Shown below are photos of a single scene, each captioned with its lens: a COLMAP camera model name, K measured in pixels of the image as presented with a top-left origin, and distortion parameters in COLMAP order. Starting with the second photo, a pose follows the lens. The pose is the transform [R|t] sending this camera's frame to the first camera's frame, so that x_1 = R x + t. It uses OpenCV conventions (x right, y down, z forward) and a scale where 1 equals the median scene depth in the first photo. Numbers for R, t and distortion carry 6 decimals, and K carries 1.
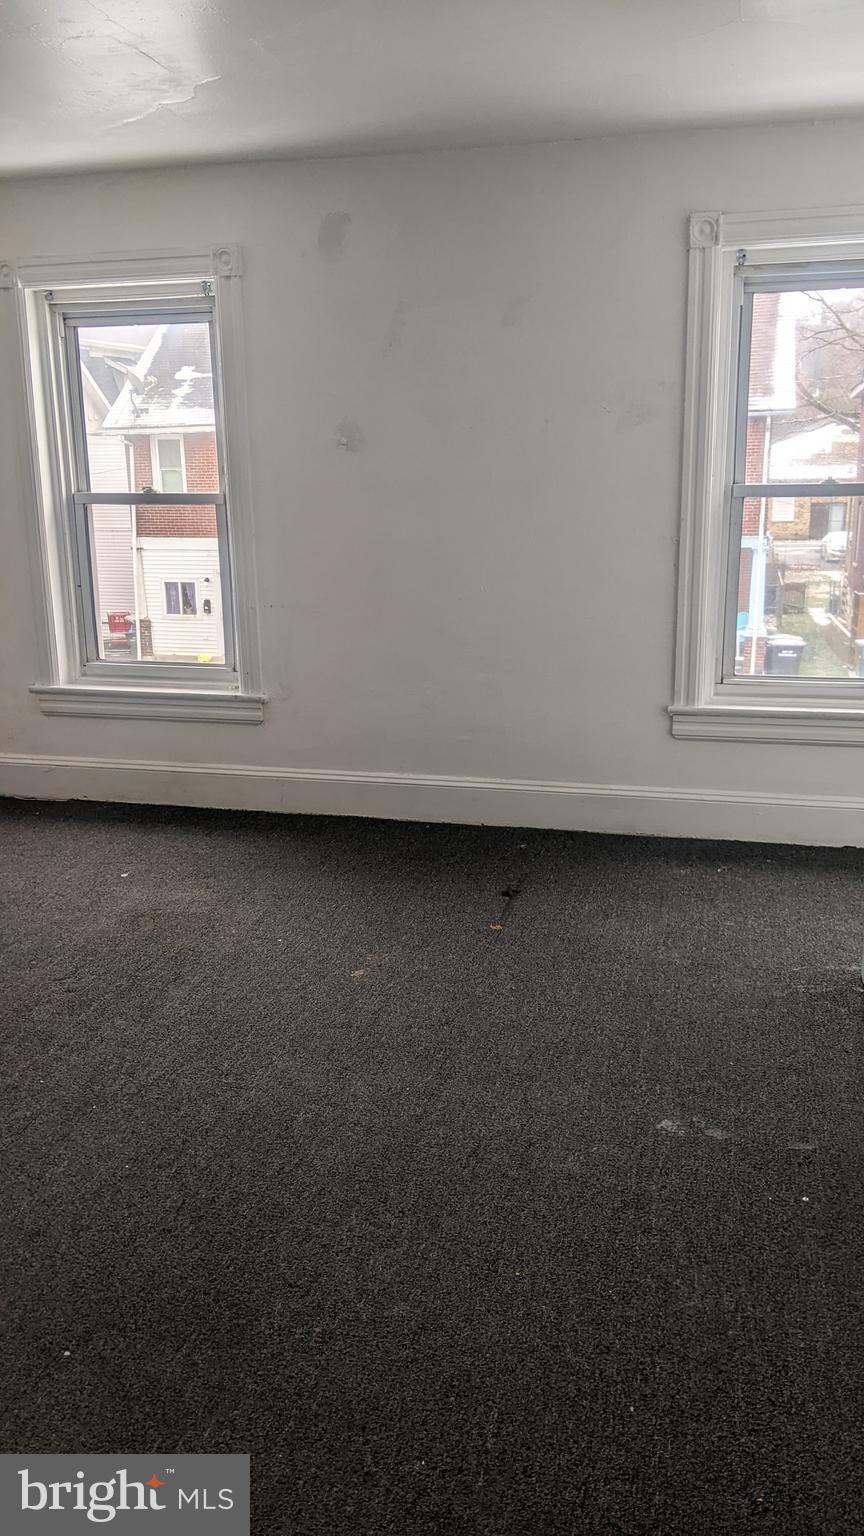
lens RADIAL K [[1226.8, 0, 424.9], [0, 1226.8, 709.3], [0, 0, 1]] dist [0.056382, -0.003284]
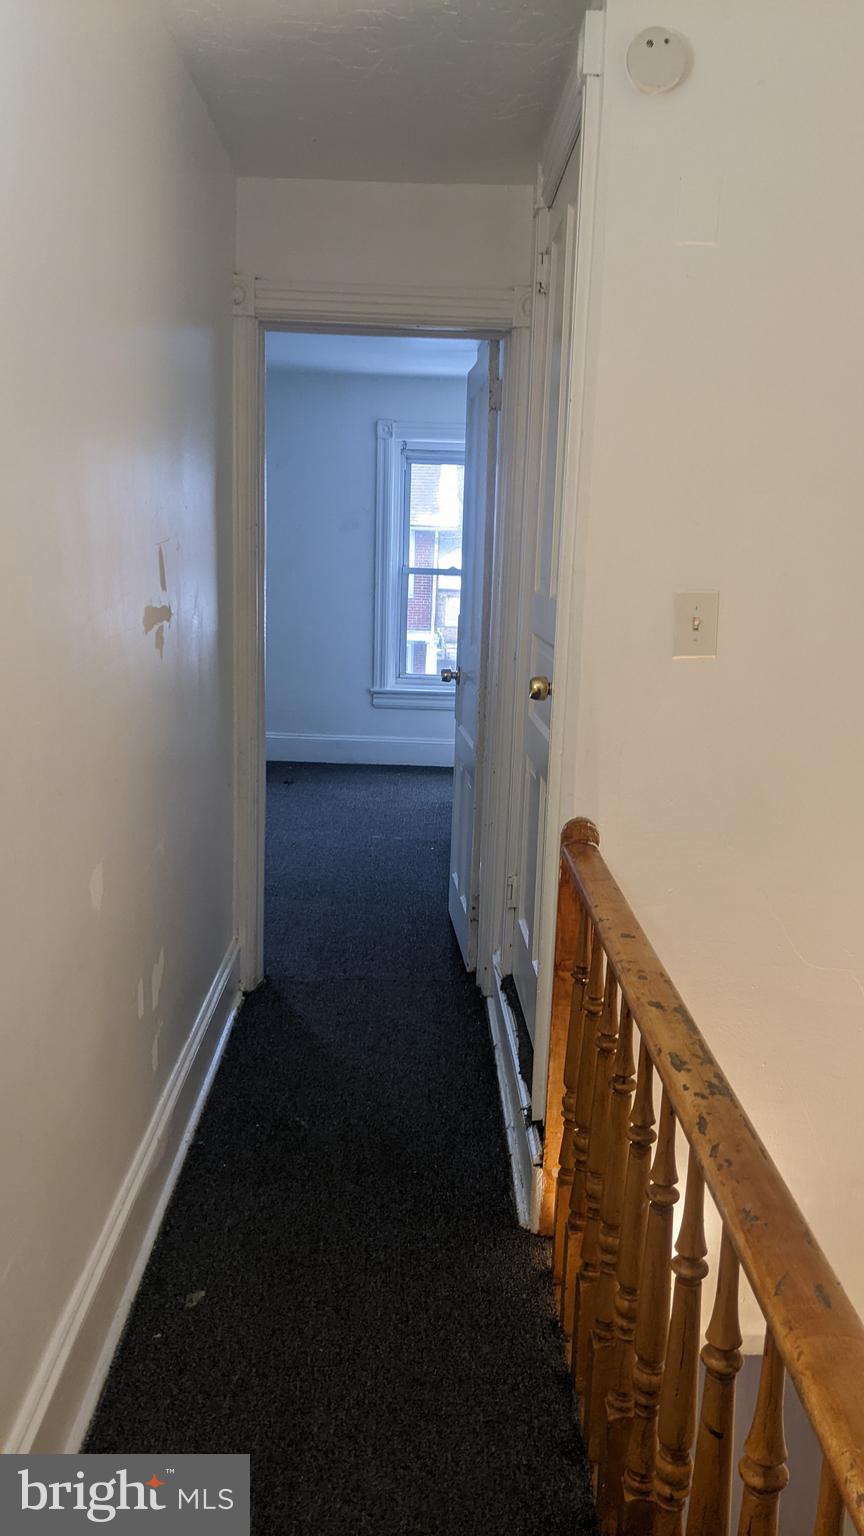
lens RADIAL K [[1226.8, 0, 431.8], [0, 1226.8, 772.1], [0, 0, 1]] dist [0.056382, -0.003284]
pose [[0.966686, -0.007301, 0.255862, -0.182981], [0.016416, 0.999304, -0.033509, 0.190616], [-0.255439, 0.036593, 0.966132, -0.784313]]
